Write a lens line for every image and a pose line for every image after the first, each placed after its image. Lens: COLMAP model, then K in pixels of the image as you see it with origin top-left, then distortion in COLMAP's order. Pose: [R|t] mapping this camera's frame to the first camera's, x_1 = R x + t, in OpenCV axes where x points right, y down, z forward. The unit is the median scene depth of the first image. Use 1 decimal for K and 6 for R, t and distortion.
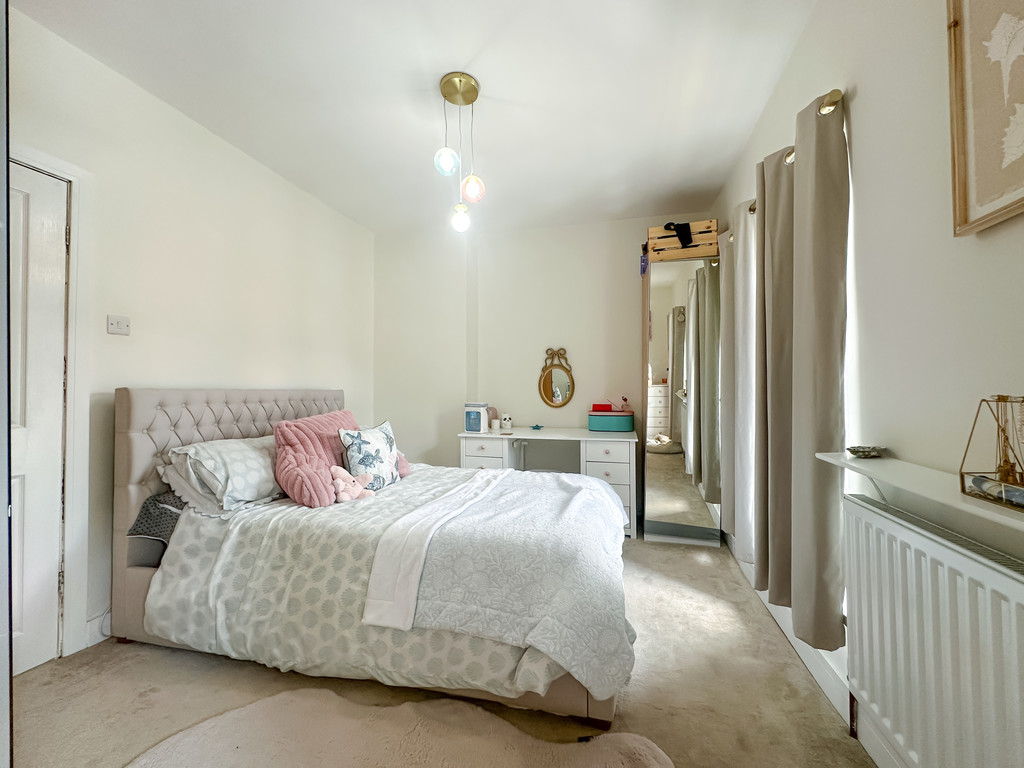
lens RADIAL K [[411.9, 0, 513.2], [0, 411.9, 383.3], [0, 0, 1]] dist [0.000197, 0.000461]
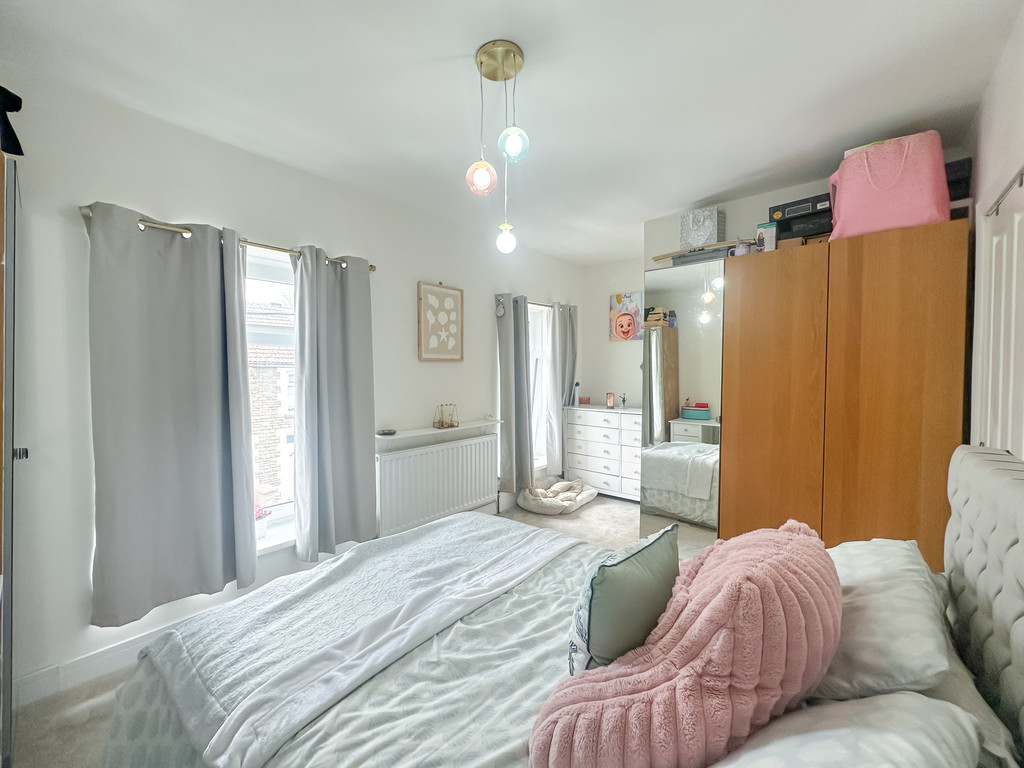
lens RADIAL K [[411.9, 0, 513.0], [0, 411.9, 383.3], [0, 0, 1]] dist [0.000197, 0.000461]
pose [[-0.899916, -0.008698, 0.435977, -0.551901], [-0.006000, 0.999953, 0.007565, -0.089556], [-0.436022, 0.004192, -0.899926, 1.887142]]
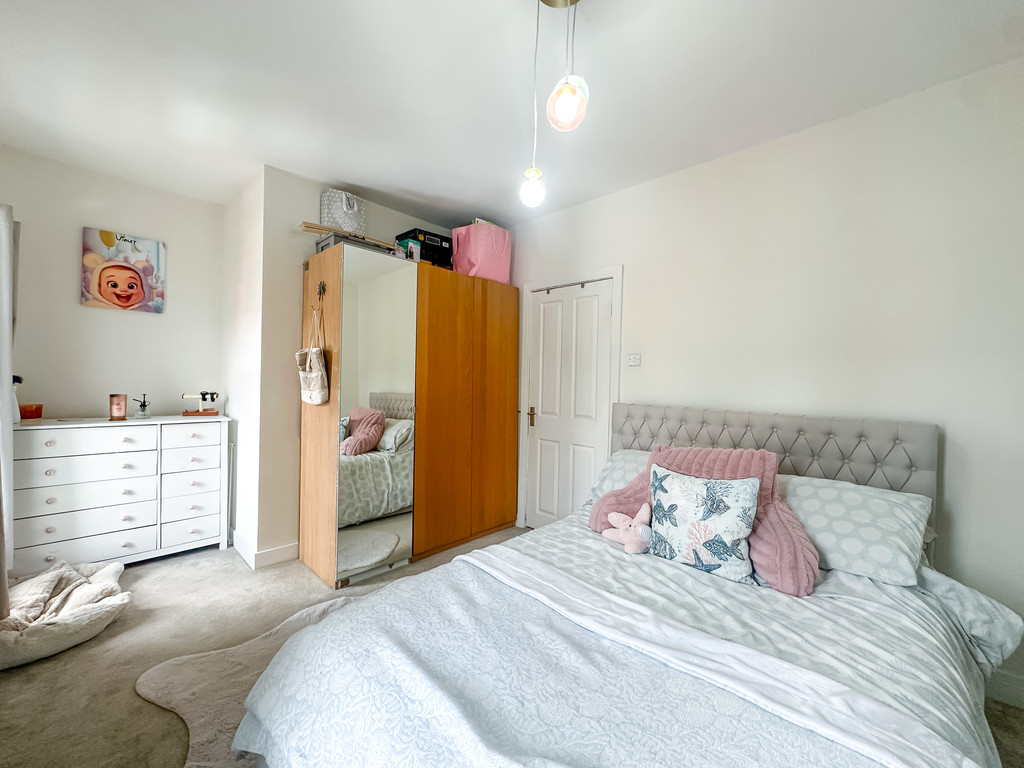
lens RADIAL K [[411.9, 0, 512.9], [0, 411.9, 381.7], [0, 0, 1]] dist [0.000197, 0.000461]
pose [[-0.493524, 0.000735, -0.869732, 0.541814], [-0.001923, 0.999996, 0.001936, -0.068502], [0.869730, 0.002628, -0.493521, 1.391009]]
